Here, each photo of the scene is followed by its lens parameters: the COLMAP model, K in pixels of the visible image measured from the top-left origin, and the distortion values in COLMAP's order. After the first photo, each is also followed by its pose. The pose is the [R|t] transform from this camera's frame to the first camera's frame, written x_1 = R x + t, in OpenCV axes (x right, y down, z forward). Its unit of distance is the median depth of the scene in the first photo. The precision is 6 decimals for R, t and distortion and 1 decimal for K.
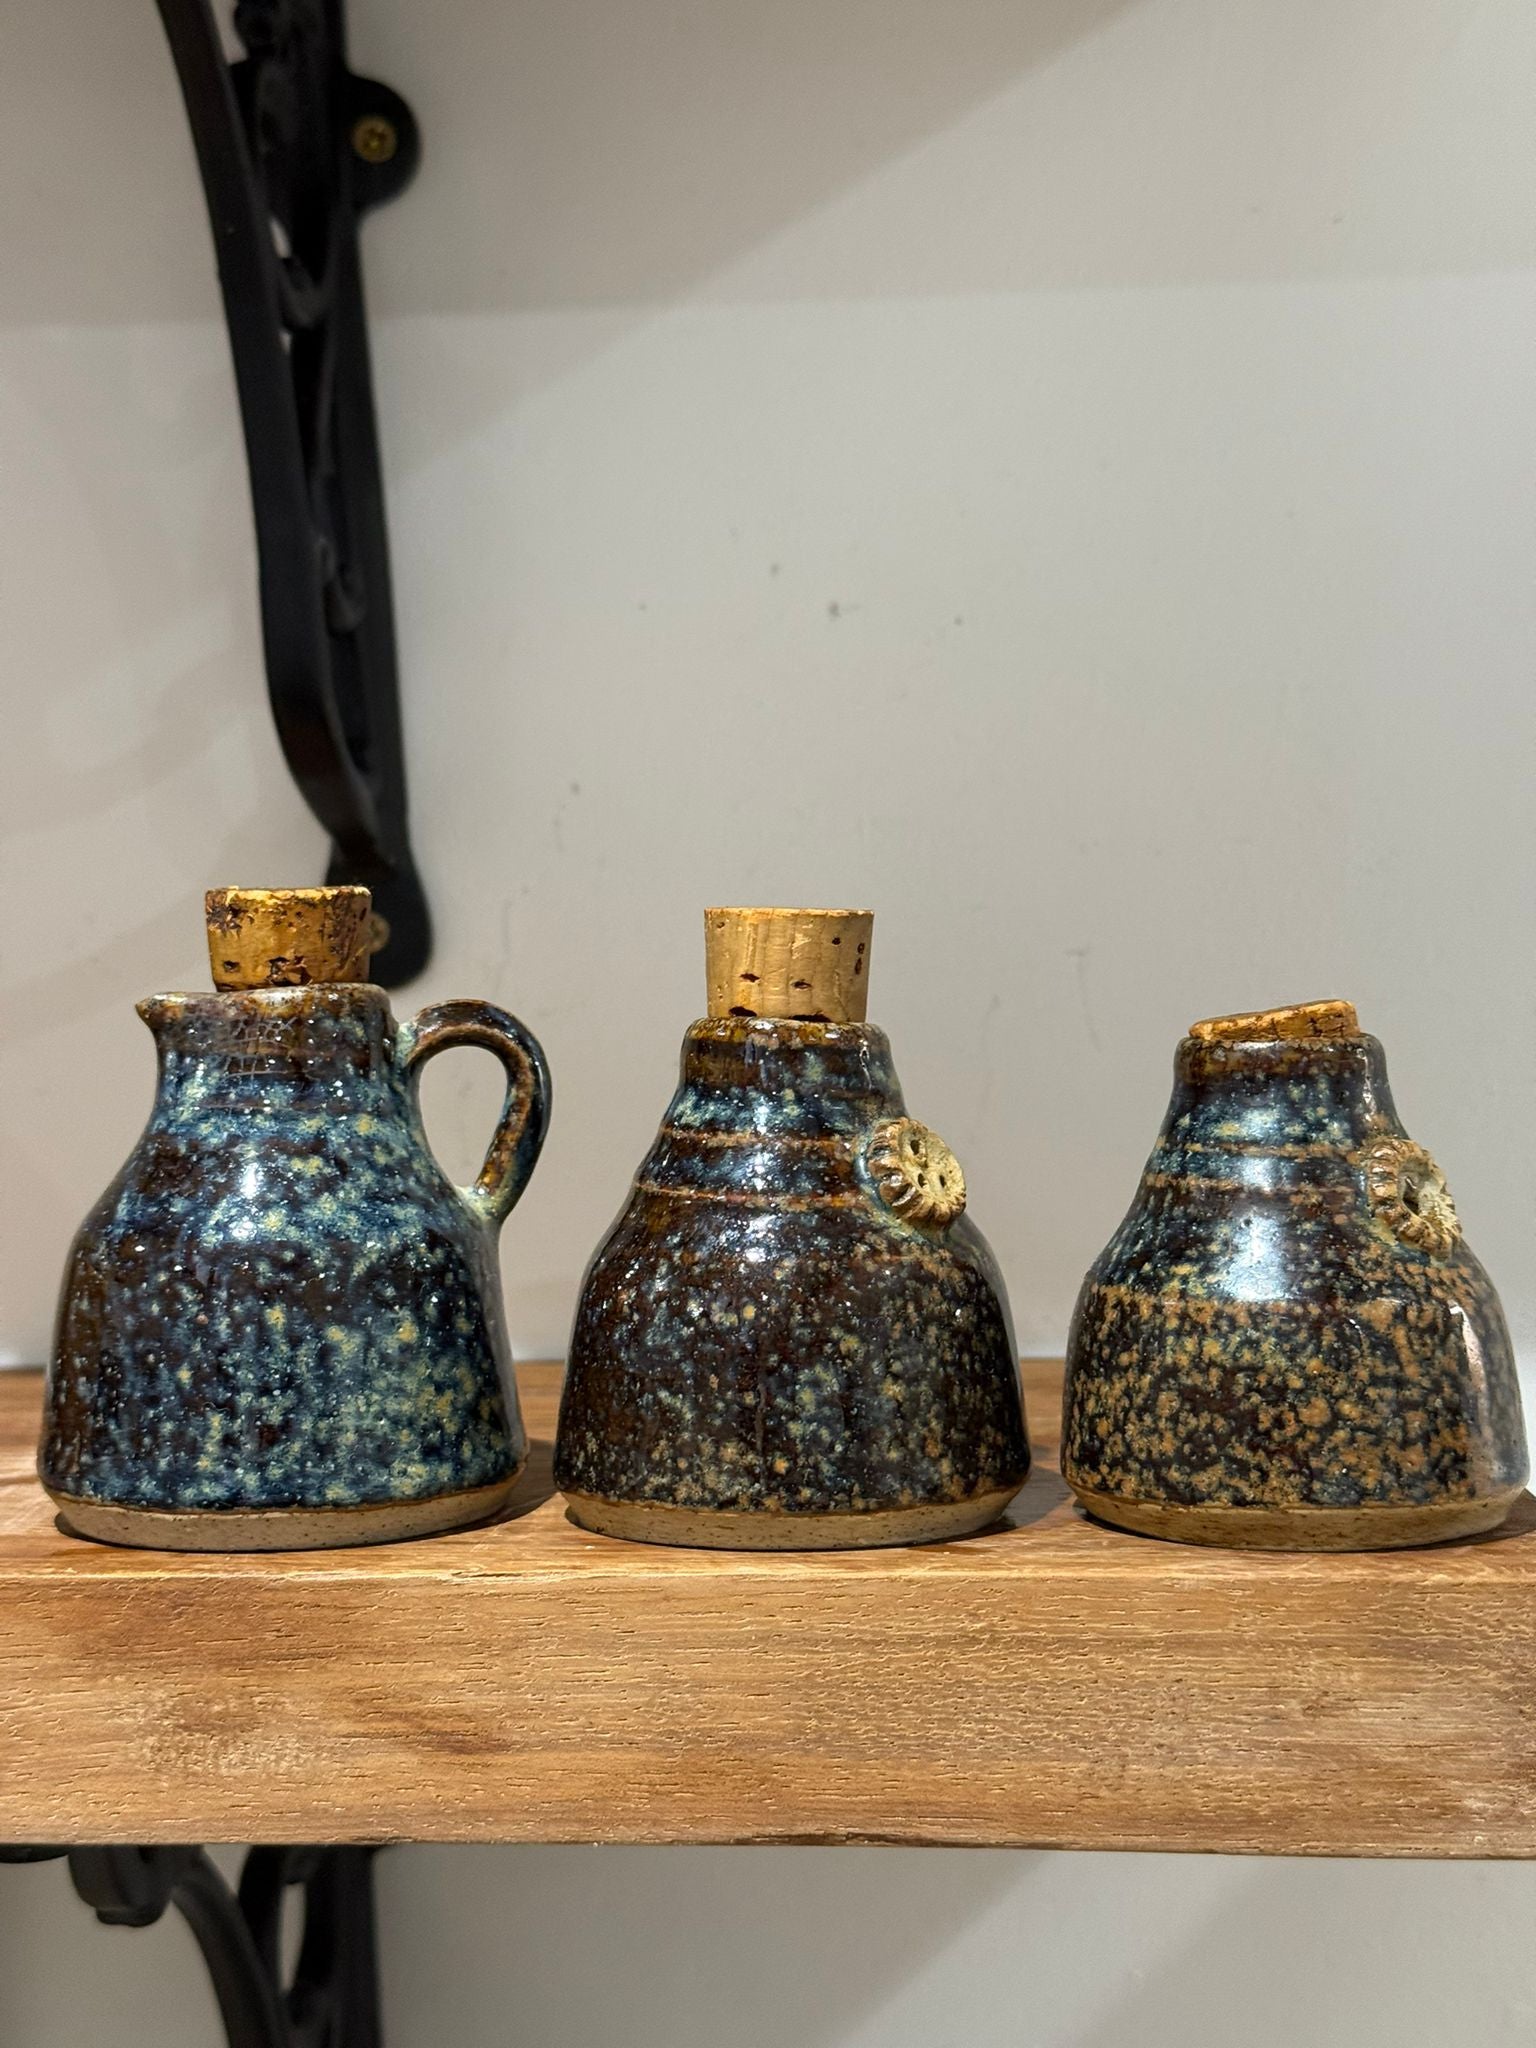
lens RADIAL K [[2942.7, 0, 768.0], [0, 2942.7, 1024.0], [0, 0, 1]] dist [0.248755, -0.758460]
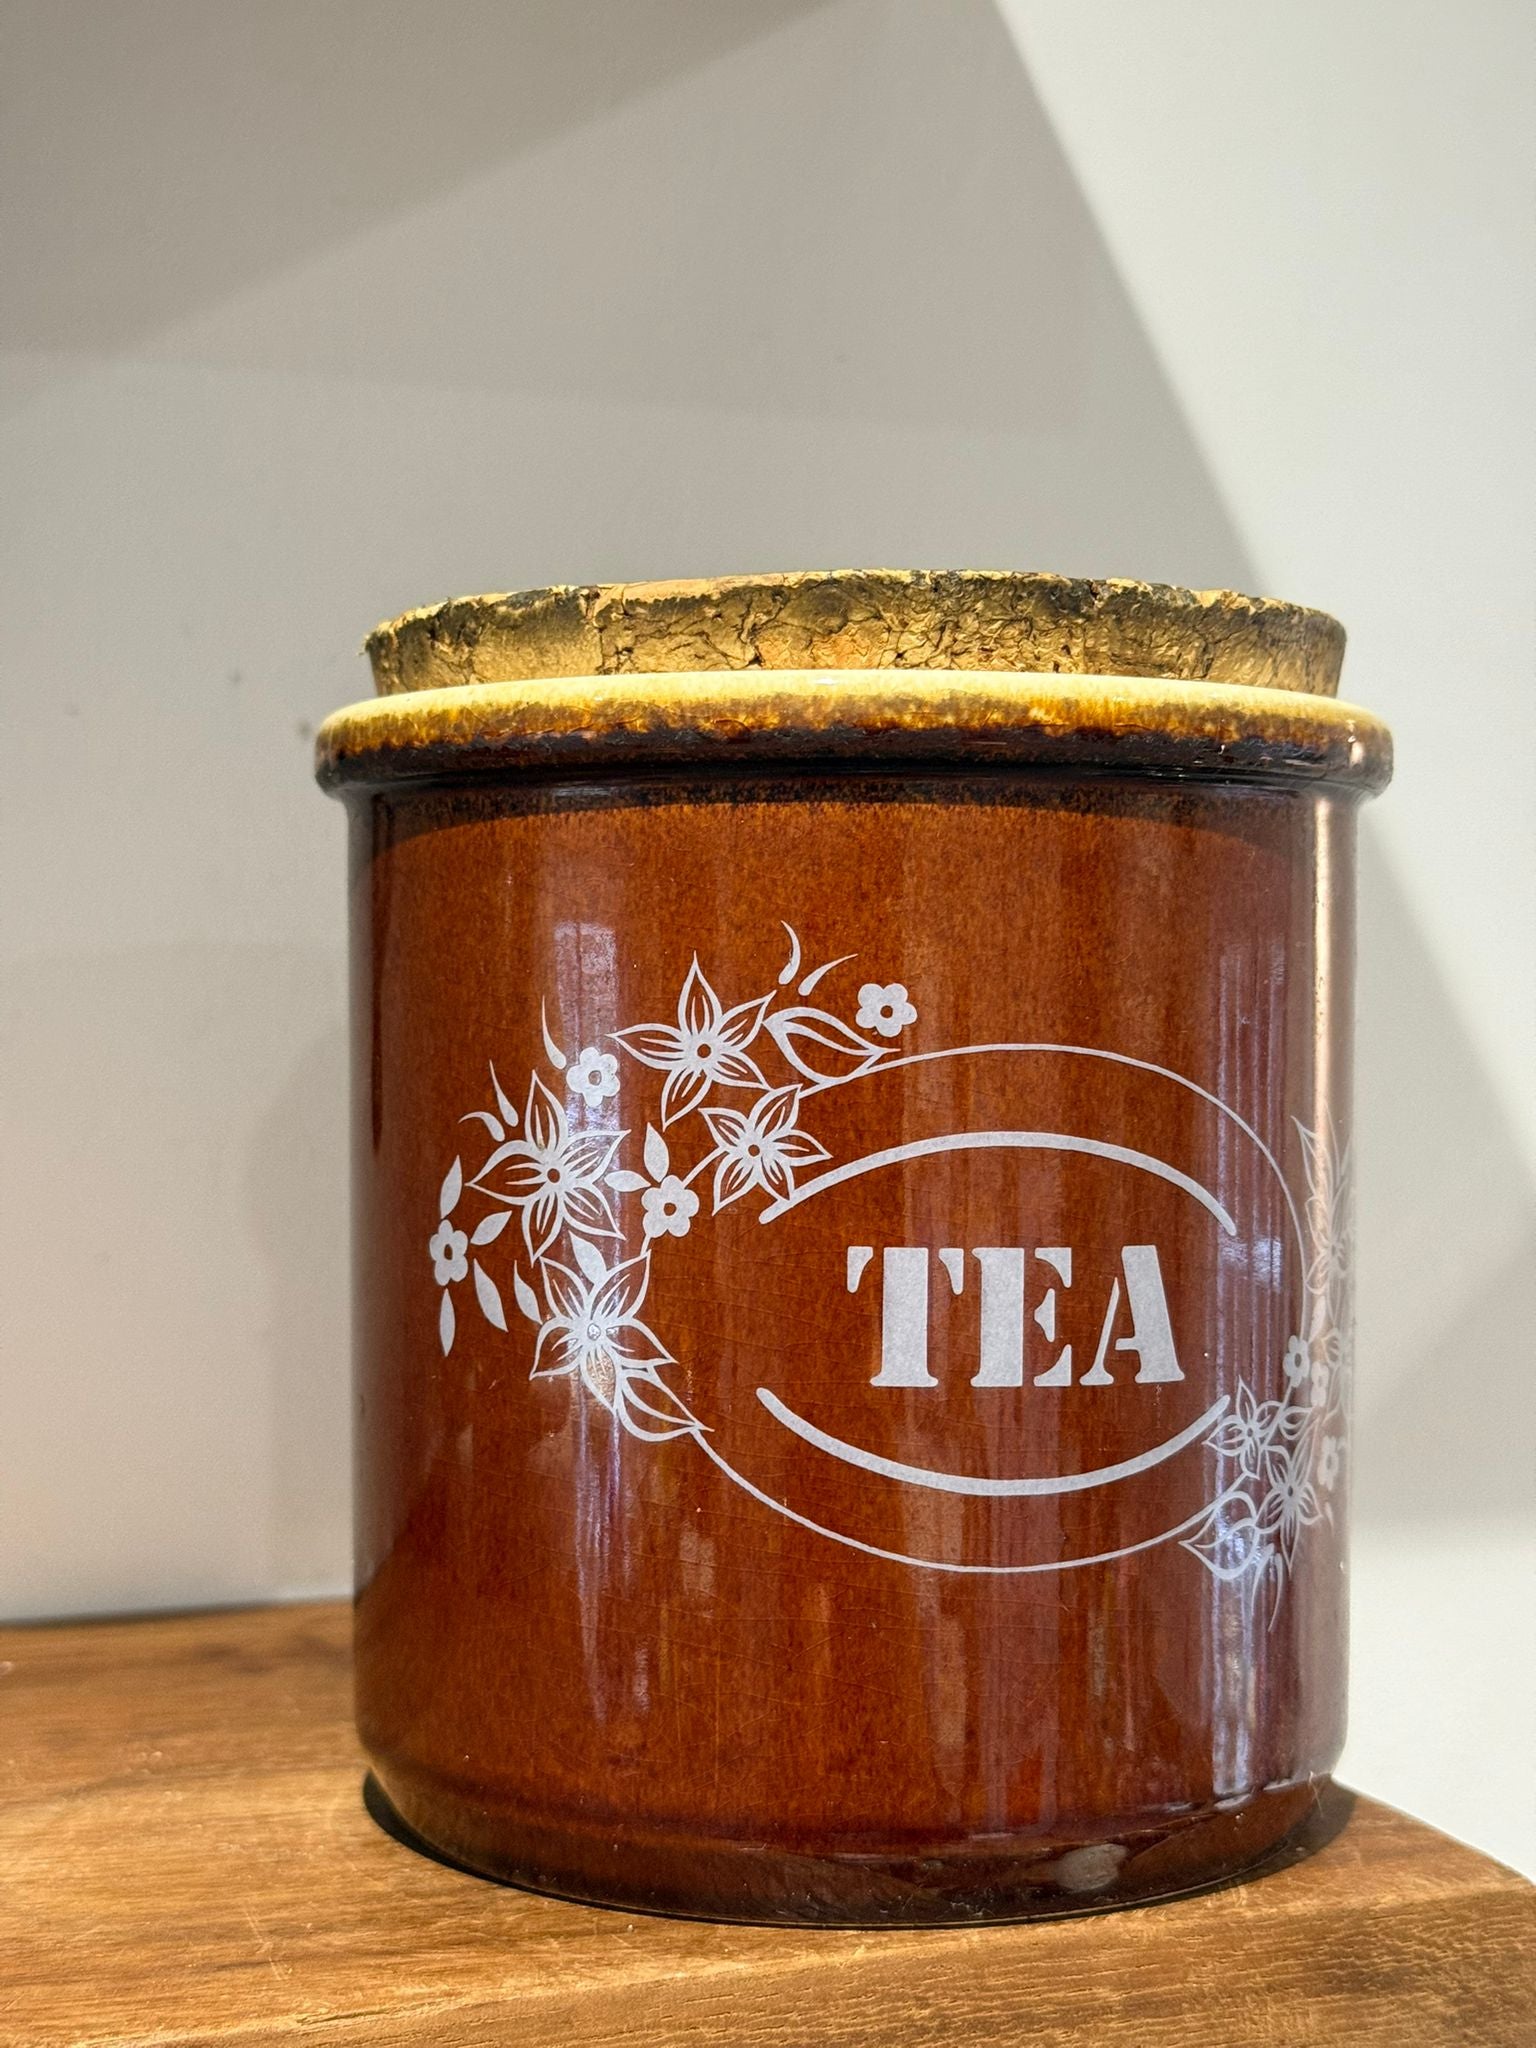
lens RADIAL K [[2988.2, 0, 767.8], [0, 2988.2, 960.7], [0, 0, 1]] dist [-0.000474, 0.091183]
pose [[0.909854, 0.026335, 0.414091, -0.319767], [-0.012016, 0.999238, -0.037147, -0.062148], [-0.414754, 0.028822, 0.909477, 0.227835]]
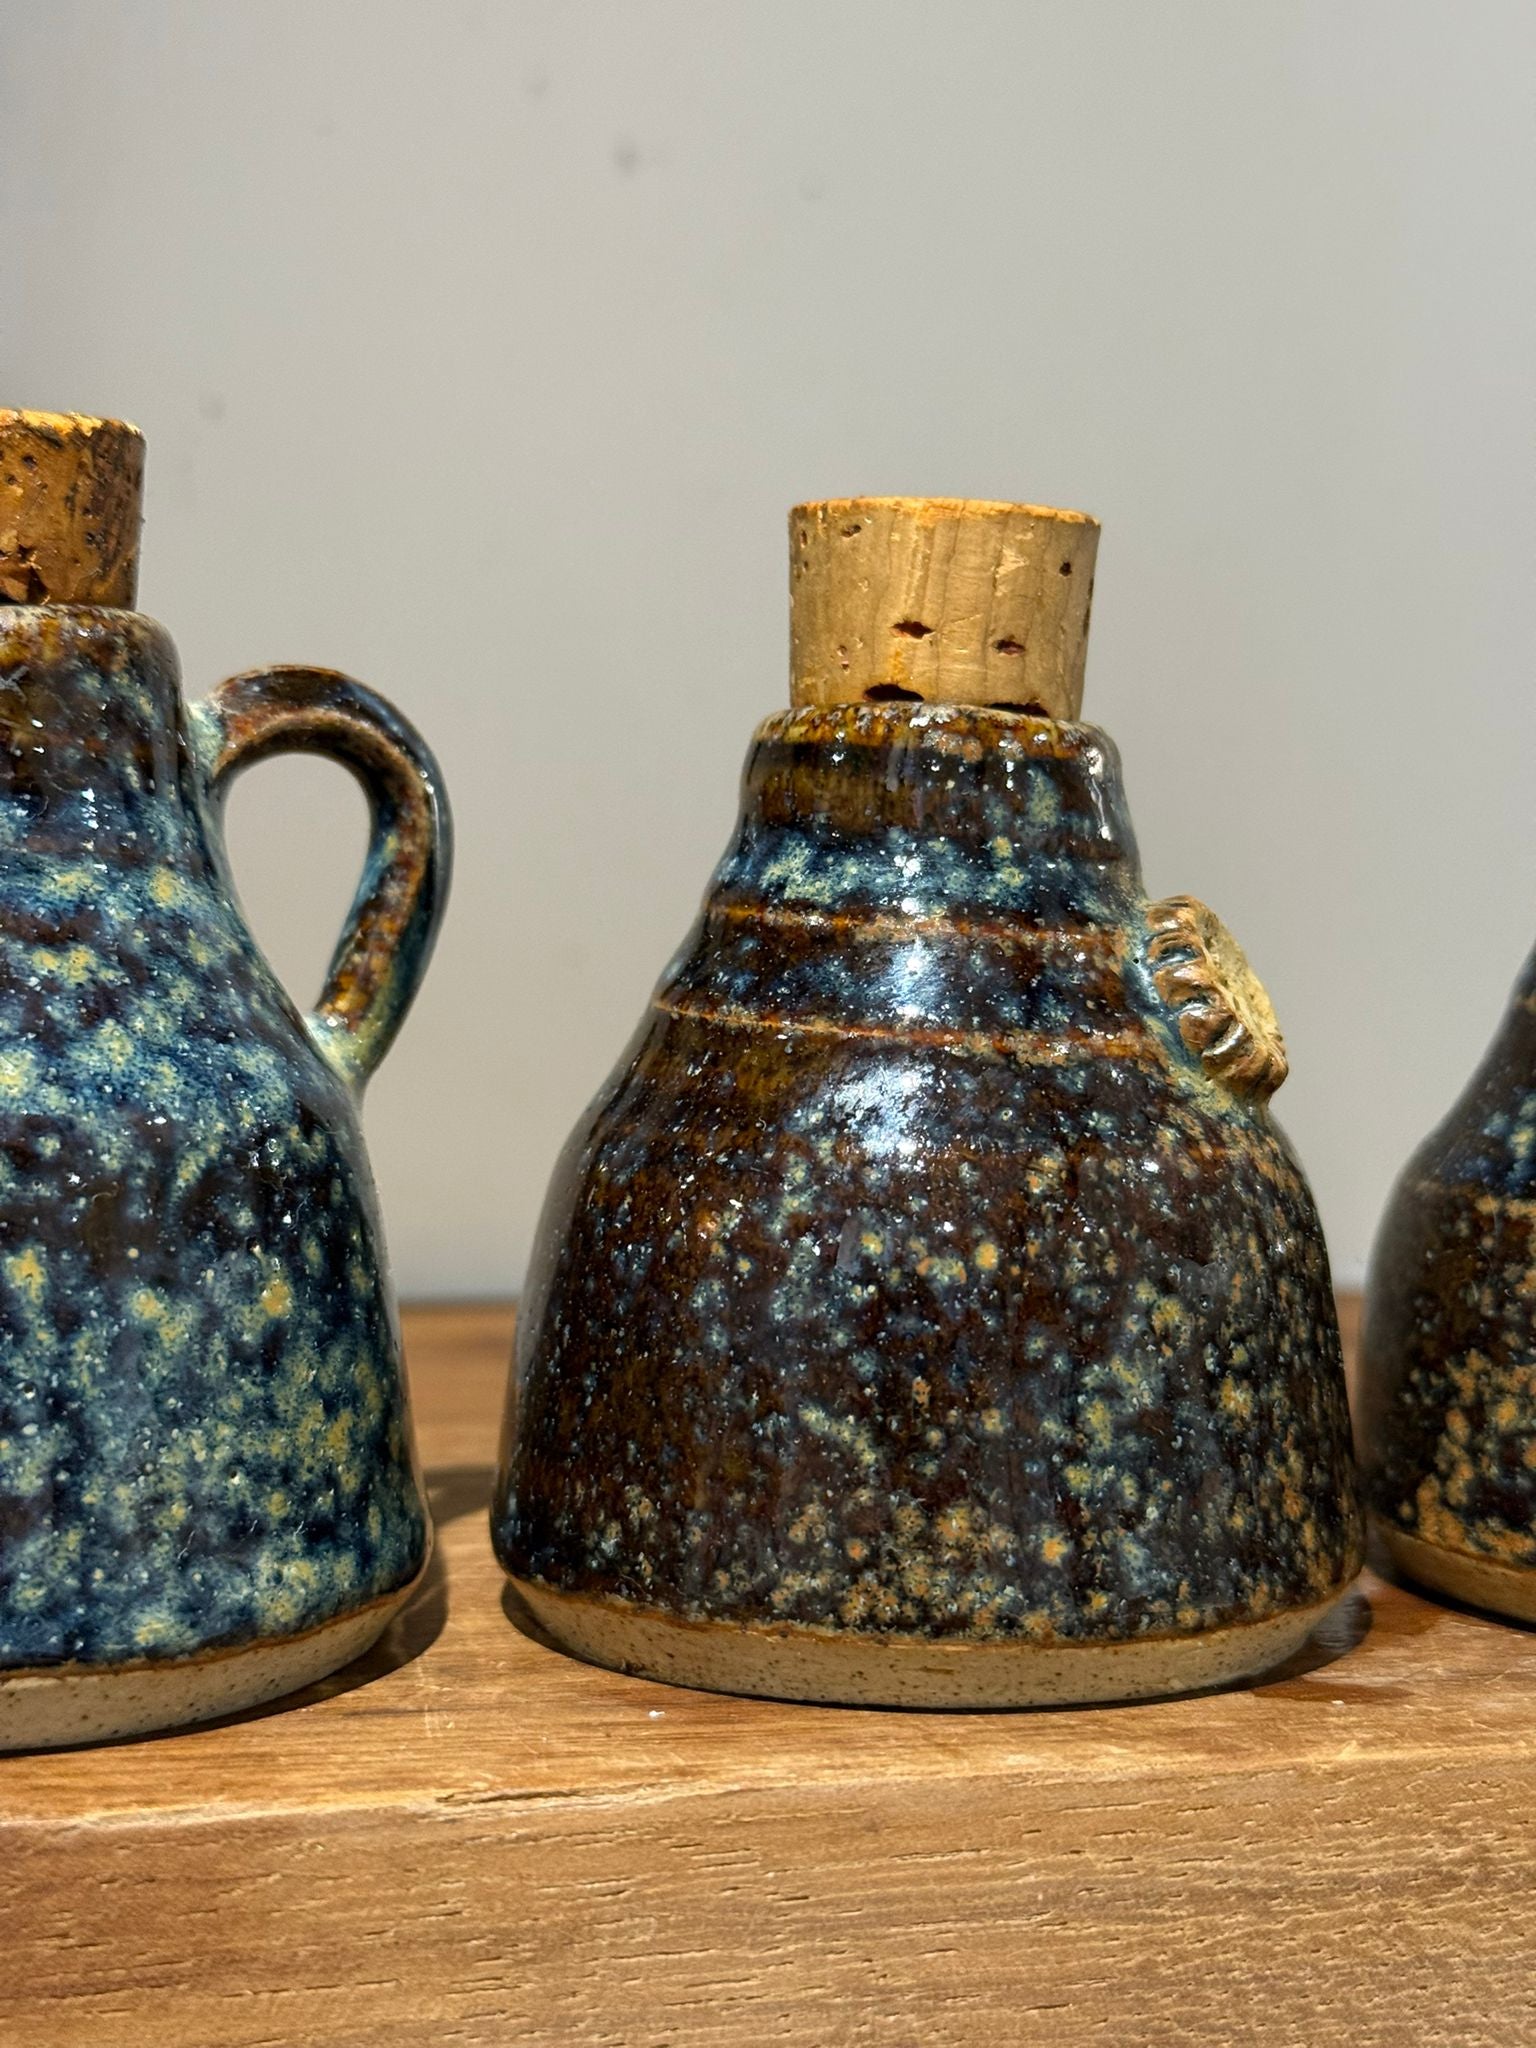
lens RADIAL K [[2968.4, 0, 766.1], [0, 2968.4, 1009.3], [0, 0, 1]] dist [0.232902, -0.720611]
pose [[0.961541, 0.012754, 0.274366, -0.188585], [-0.022530, 0.999217, 0.032512, 0.038099], [-0.273737, -0.037443, 0.961076, 0.509036]]
